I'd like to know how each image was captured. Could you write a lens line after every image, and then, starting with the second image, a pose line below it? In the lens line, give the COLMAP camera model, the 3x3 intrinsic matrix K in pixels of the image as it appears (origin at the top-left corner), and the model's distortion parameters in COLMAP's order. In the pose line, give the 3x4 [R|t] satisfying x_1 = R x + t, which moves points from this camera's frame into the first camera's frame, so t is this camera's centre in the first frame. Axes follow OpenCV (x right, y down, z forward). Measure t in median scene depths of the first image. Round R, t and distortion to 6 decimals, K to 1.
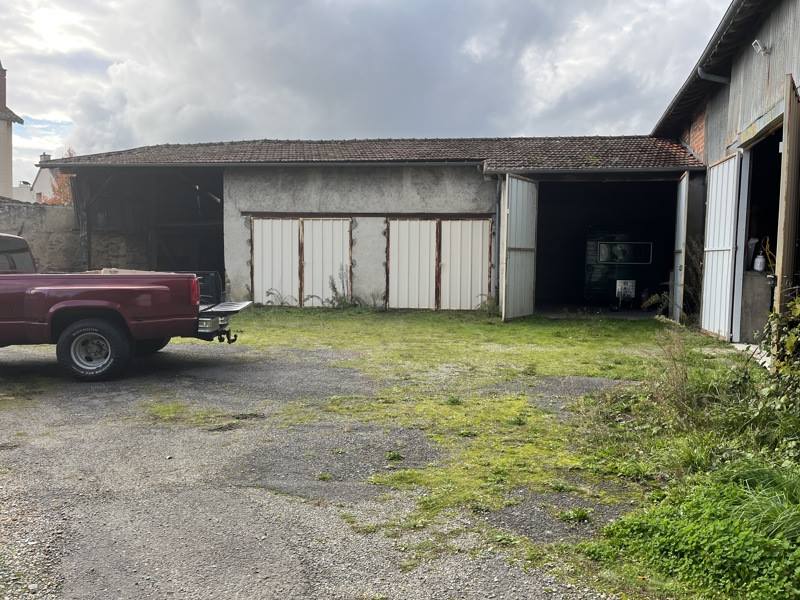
lens RADIAL K [[603.9, 0, 400.3], [0, 603.9, 302.5], [0, 0, 1]] dist [0.033272, -0.061853]
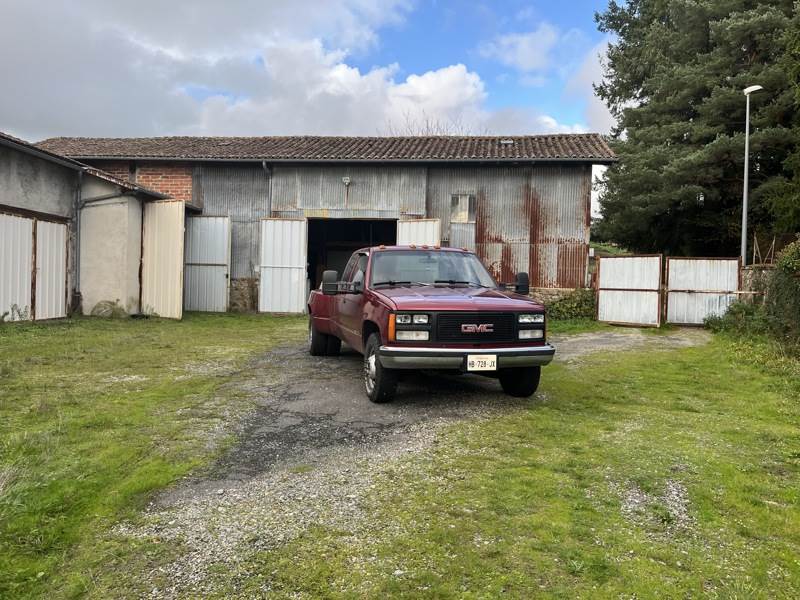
lens RADIAL K [[603.9, 0, 399.3], [0, 603.9, 296.7], [0, 0, 1]] dist [0.033272, -0.061853]
pose [[-0.089479, -0.030614, 0.995518, -0.860343], [0.052612, 0.997987, 0.035419, -0.025998], [-0.994598, 0.055545, -0.087688, 0.544574]]
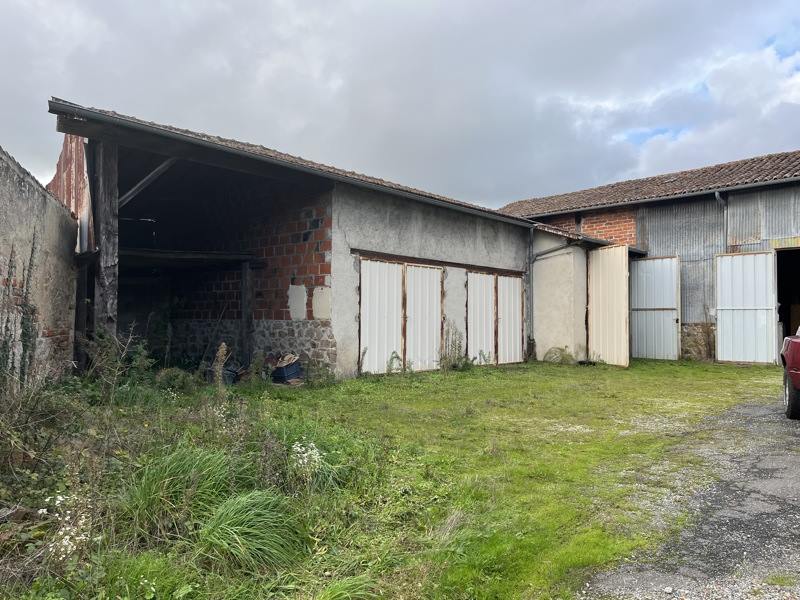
lens RADIAL K [[603.9, 0, 396.1], [0, 603.9, 299.1], [0, 0, 1]] dist [0.033272, -0.061853]
pose [[0.584238, 0.026057, 0.811164, -0.840471], [0.064739, 0.994803, -0.078584, -0.027461], [-0.808996, 0.098425, 0.579515, 0.545979]]
